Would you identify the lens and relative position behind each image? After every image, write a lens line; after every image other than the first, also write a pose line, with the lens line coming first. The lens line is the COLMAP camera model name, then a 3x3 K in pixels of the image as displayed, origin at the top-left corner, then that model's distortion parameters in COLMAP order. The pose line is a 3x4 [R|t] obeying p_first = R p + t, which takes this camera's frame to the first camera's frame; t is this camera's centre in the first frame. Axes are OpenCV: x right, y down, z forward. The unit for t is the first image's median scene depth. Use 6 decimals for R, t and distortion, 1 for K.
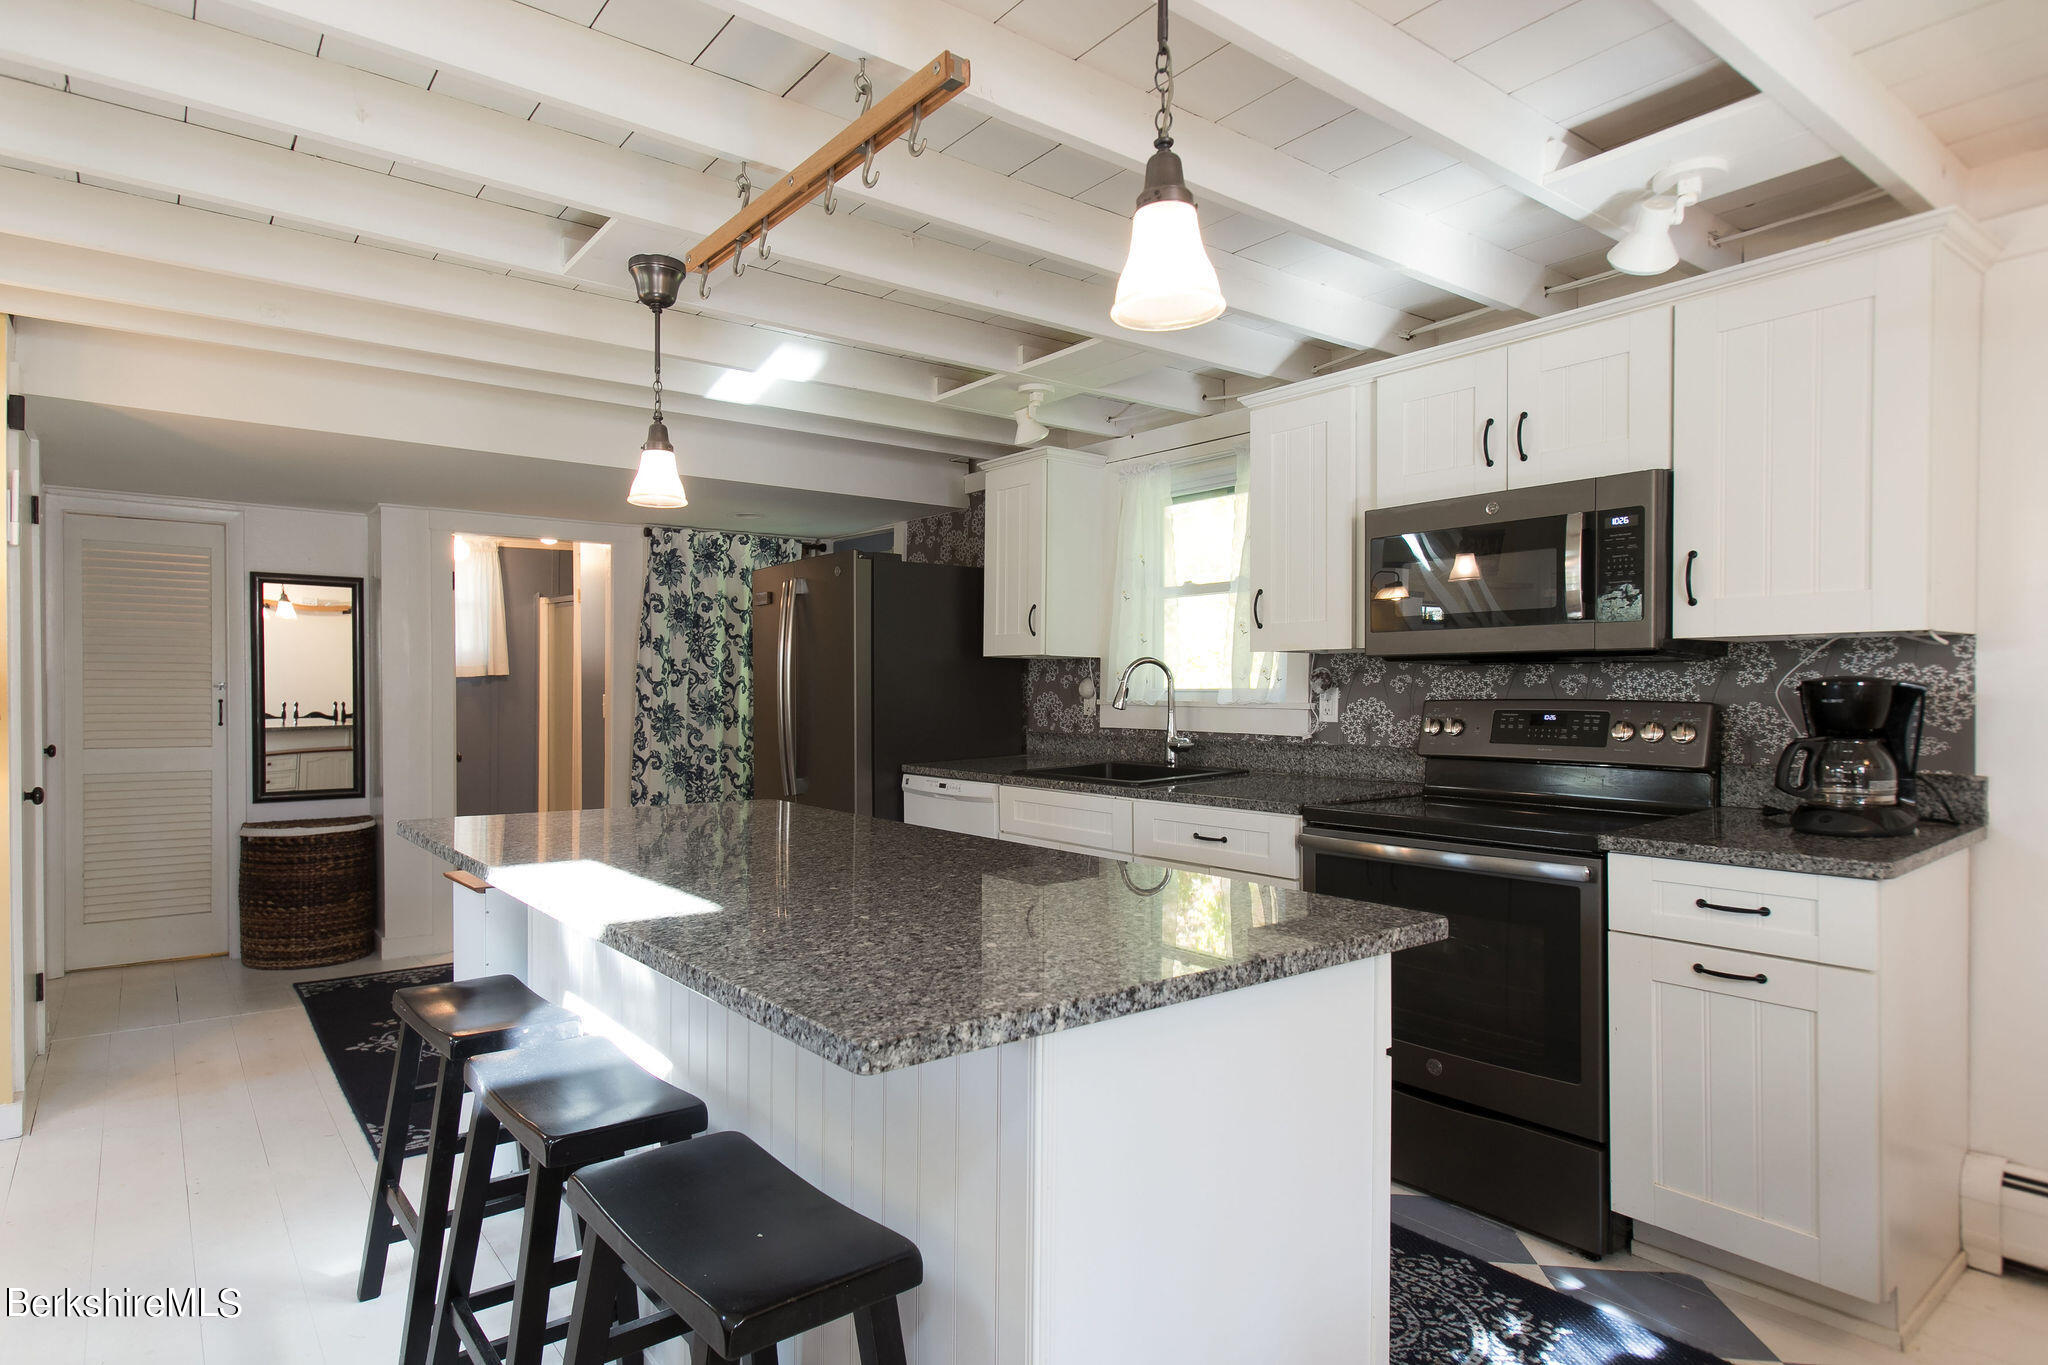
lens RADIAL K [[1121.4, 0, 1026.6], [0, 1121.4, 690.5], [0, 0, 1]] dist [0.018137, -0.000024]
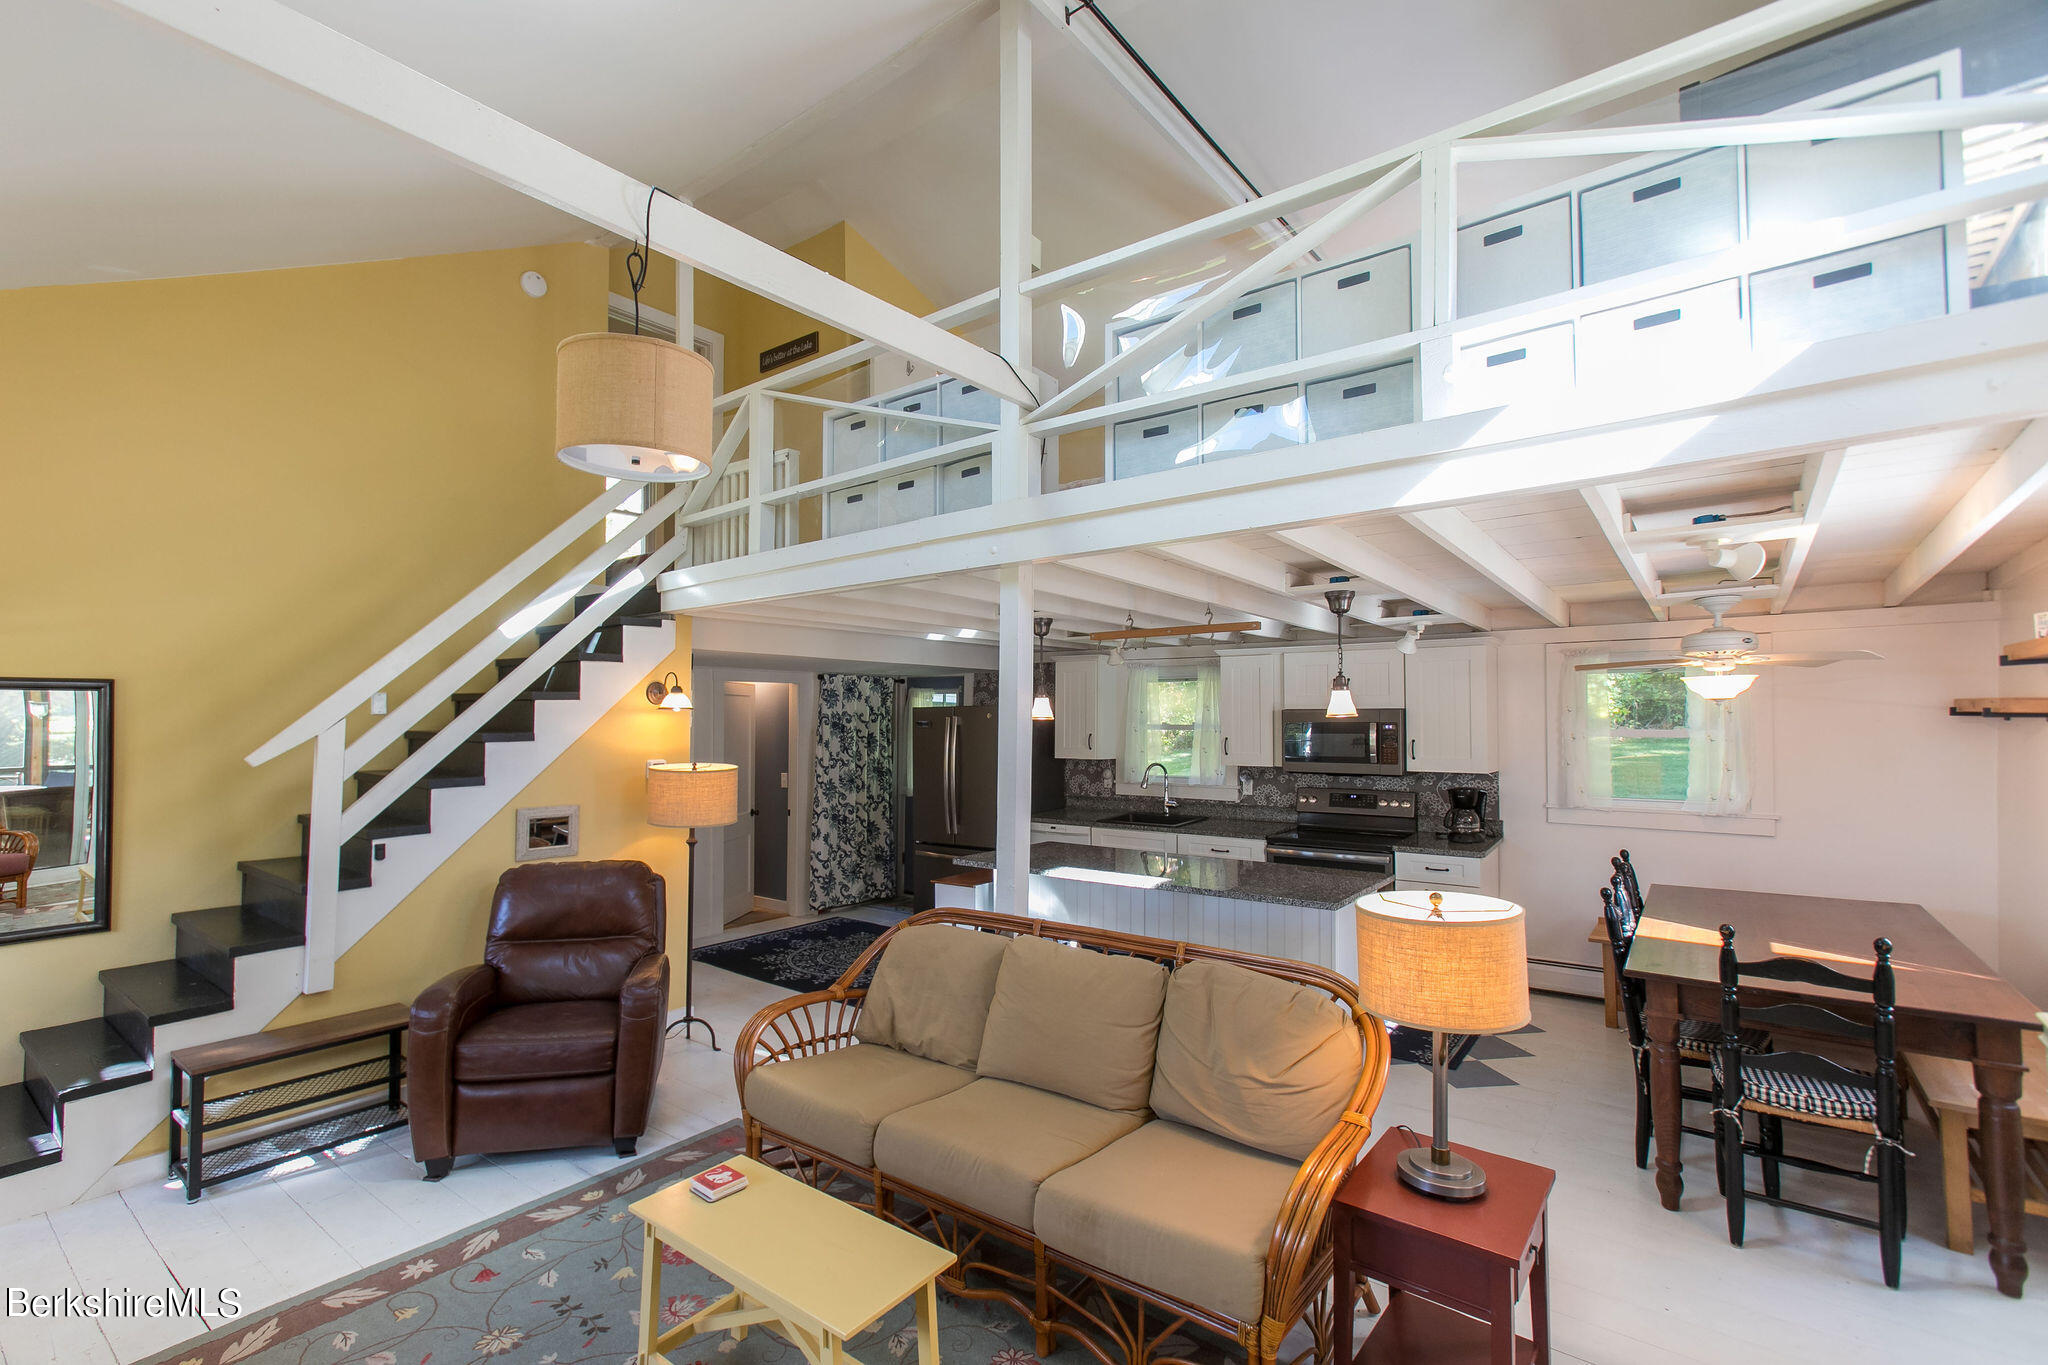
lens RADIAL K [[931.7, 0, 1023.0], [0, 931.7, 683.9], [0, 0, 1]] dist [0.024763, 0.007820]
pose [[0.962997, 0.010503, 0.269308, -0.648270], [0.000080, 0.999229, -0.039257, -0.116956], [-0.269513, 0.037826, 0.962254, -0.649563]]
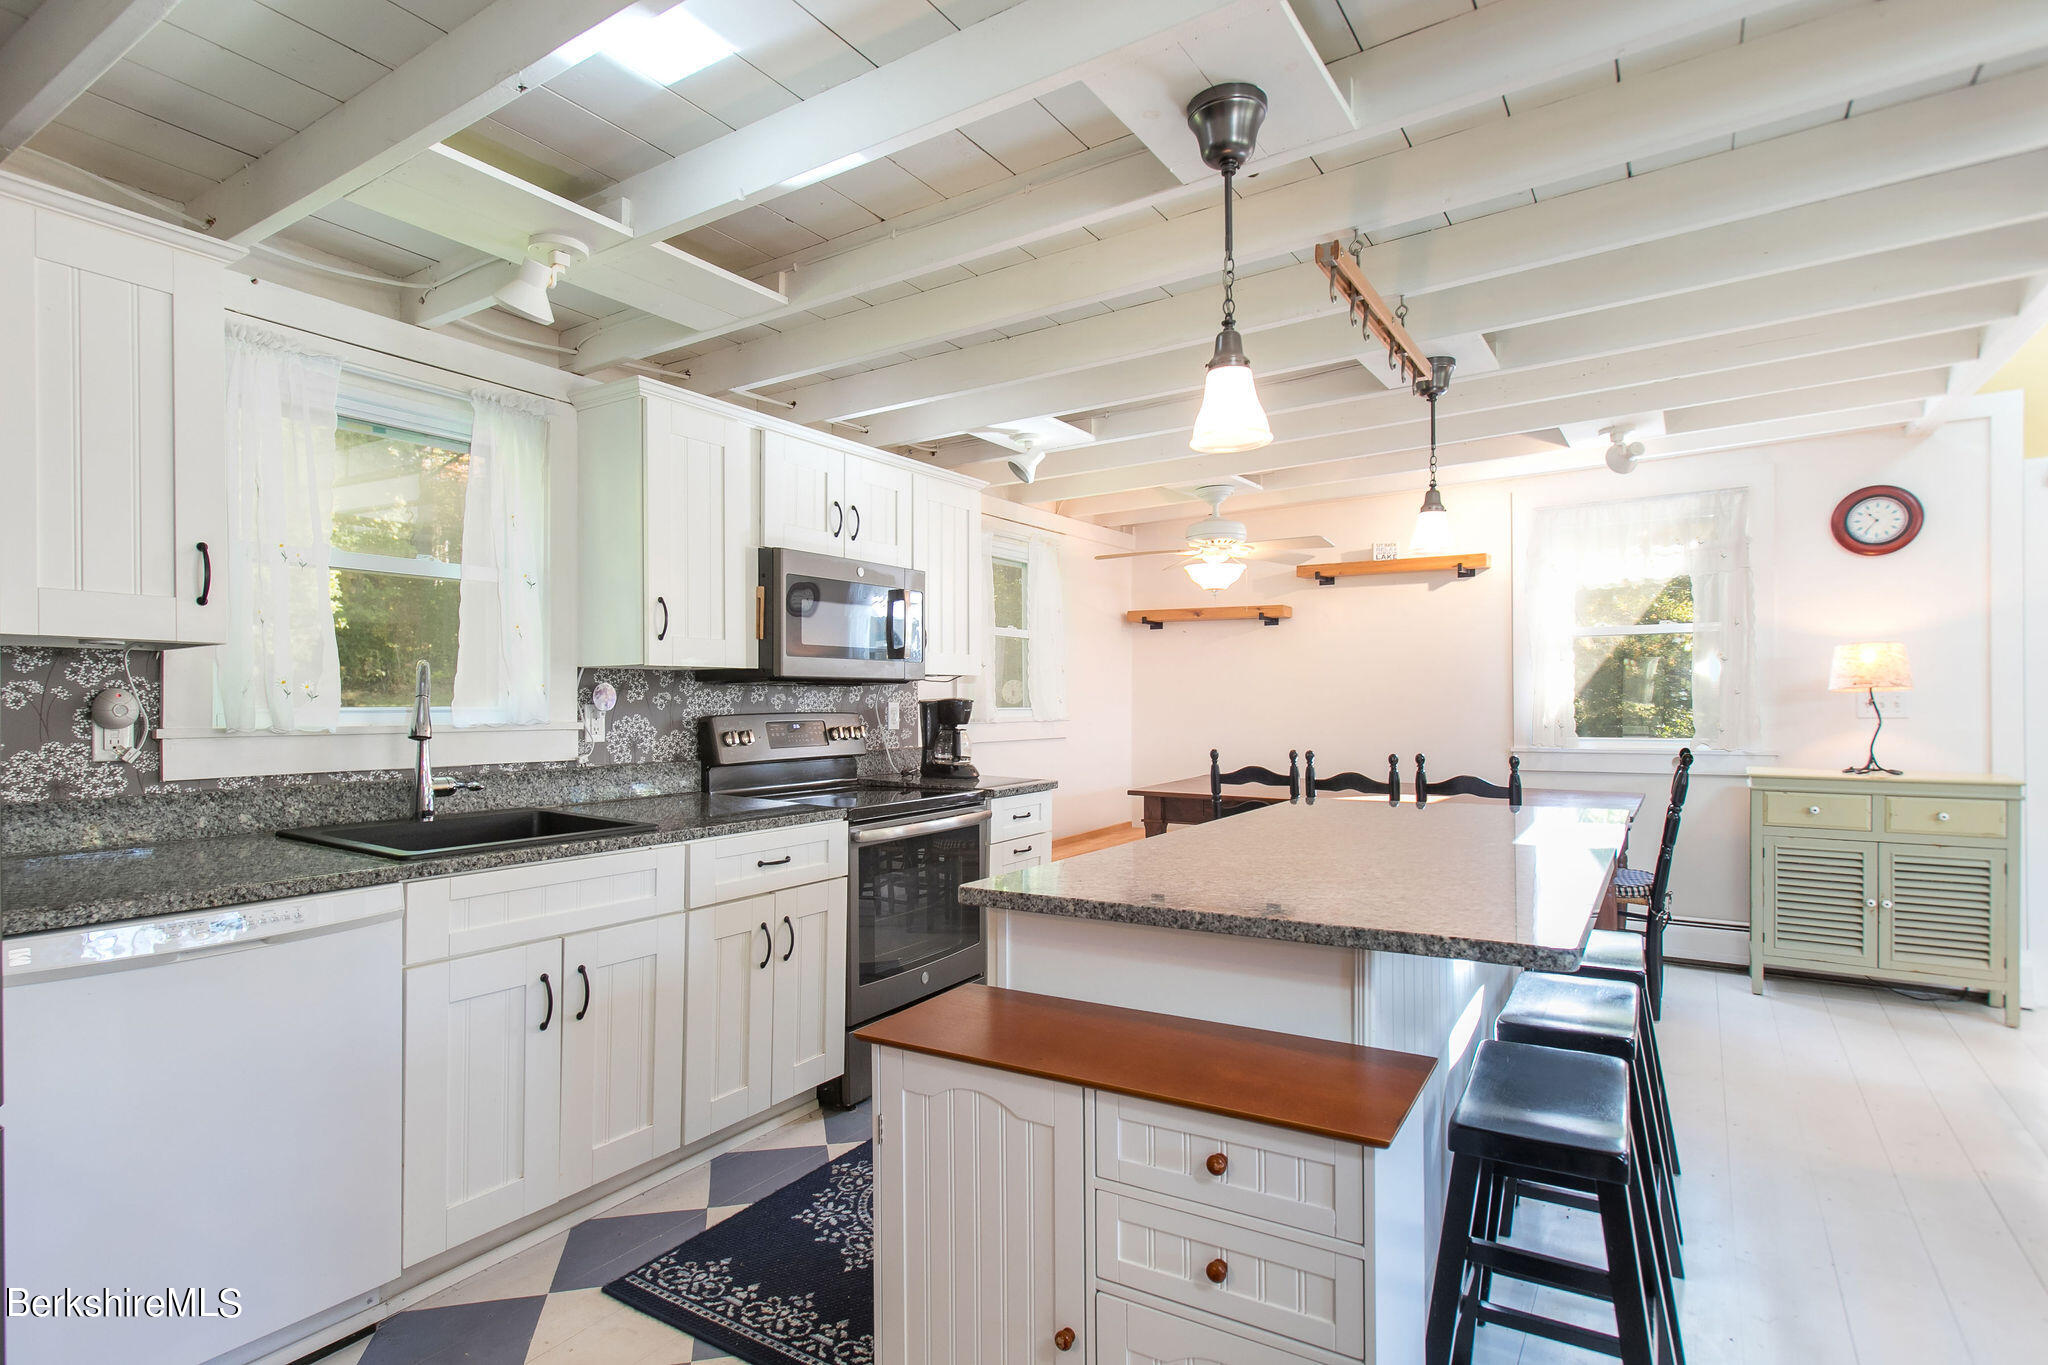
lens RADIAL K [[1061.3, 0, 1033.5], [0, 1061.3, 694.9], [0, 0, 1]] dist [0.005368, 0.002140]
pose [[-0.340750, 0.001977, 0.940152, -0.669784], [-0.000708, 0.999997, -0.002359, -0.008796], [-0.940154, -0.001470, -0.340747, 0.954409]]
